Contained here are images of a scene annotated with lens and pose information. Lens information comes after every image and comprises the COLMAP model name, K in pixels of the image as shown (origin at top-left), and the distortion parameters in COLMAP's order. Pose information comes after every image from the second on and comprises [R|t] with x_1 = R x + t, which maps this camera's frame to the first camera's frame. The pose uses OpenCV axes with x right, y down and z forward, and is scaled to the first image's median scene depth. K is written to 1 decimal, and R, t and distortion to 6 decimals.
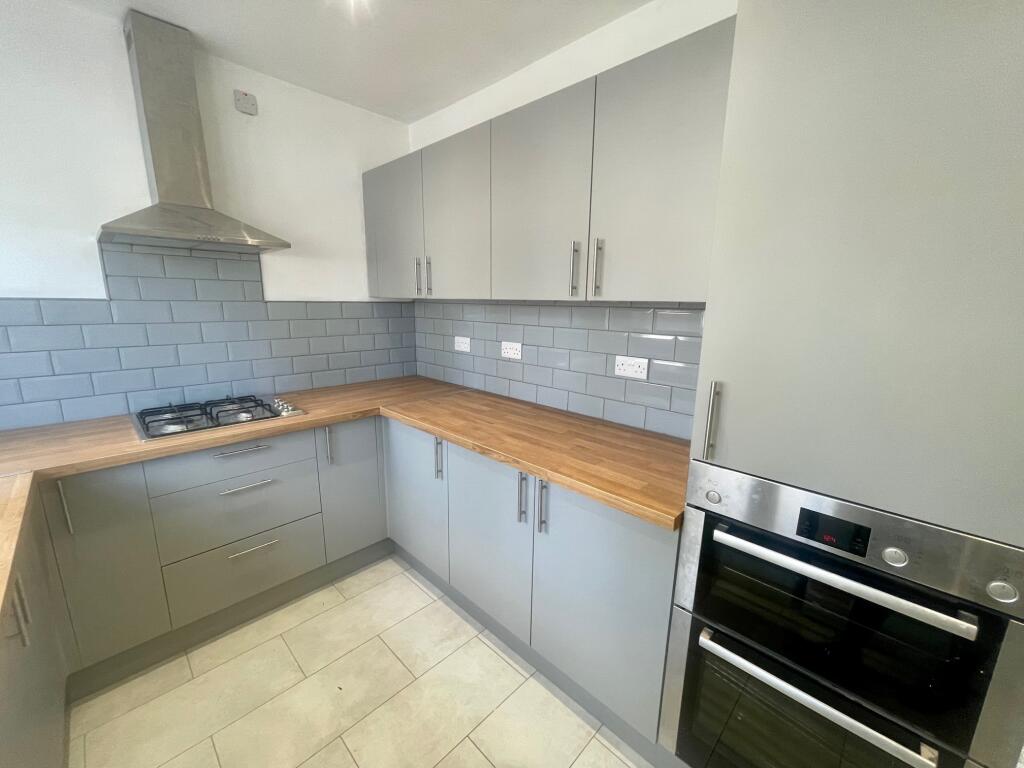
lens RADIAL K [[410.9, 0, 510.8], [0, 410.9, 386.4], [0, 0, 1]] dist [-0.008390, 0.000867]
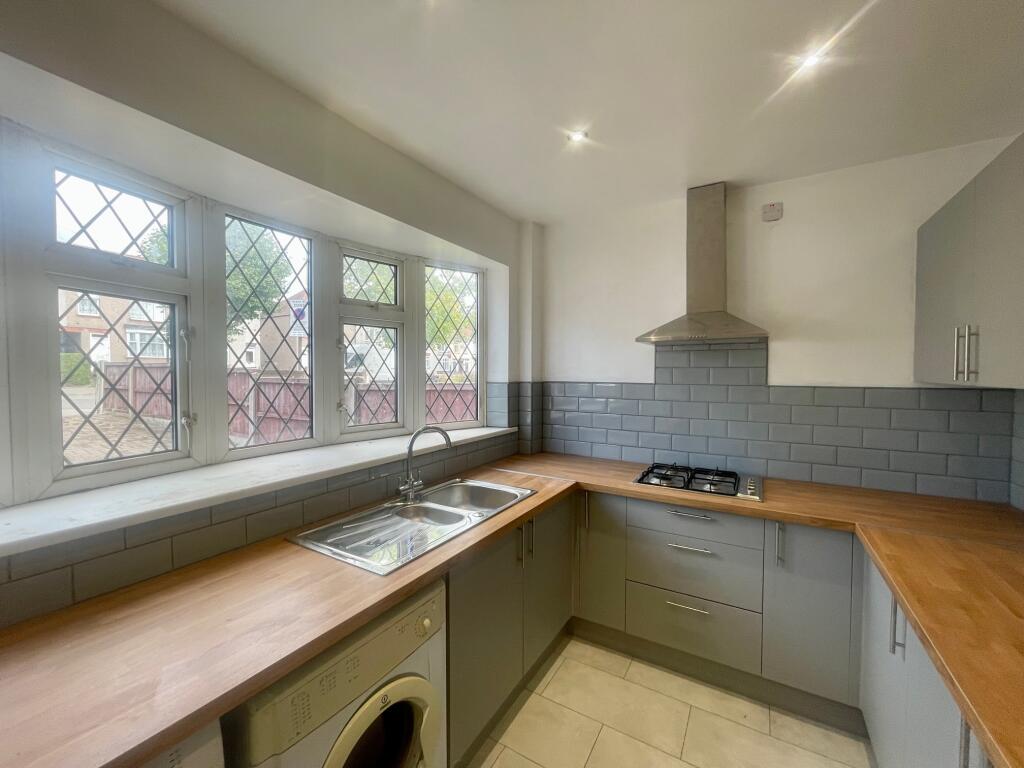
lens RADIAL K [[410.9, 0, 509.0], [0, 410.9, 386.0], [0, 0, 1]] dist [-0.008390, 0.000867]
pose [[0.223275, 0.016598, -0.974614, 0.303999], [-0.197038, 0.979983, -0.028450, -0.056551], [0.954633, 0.198388, 0.222077, 0.166498]]
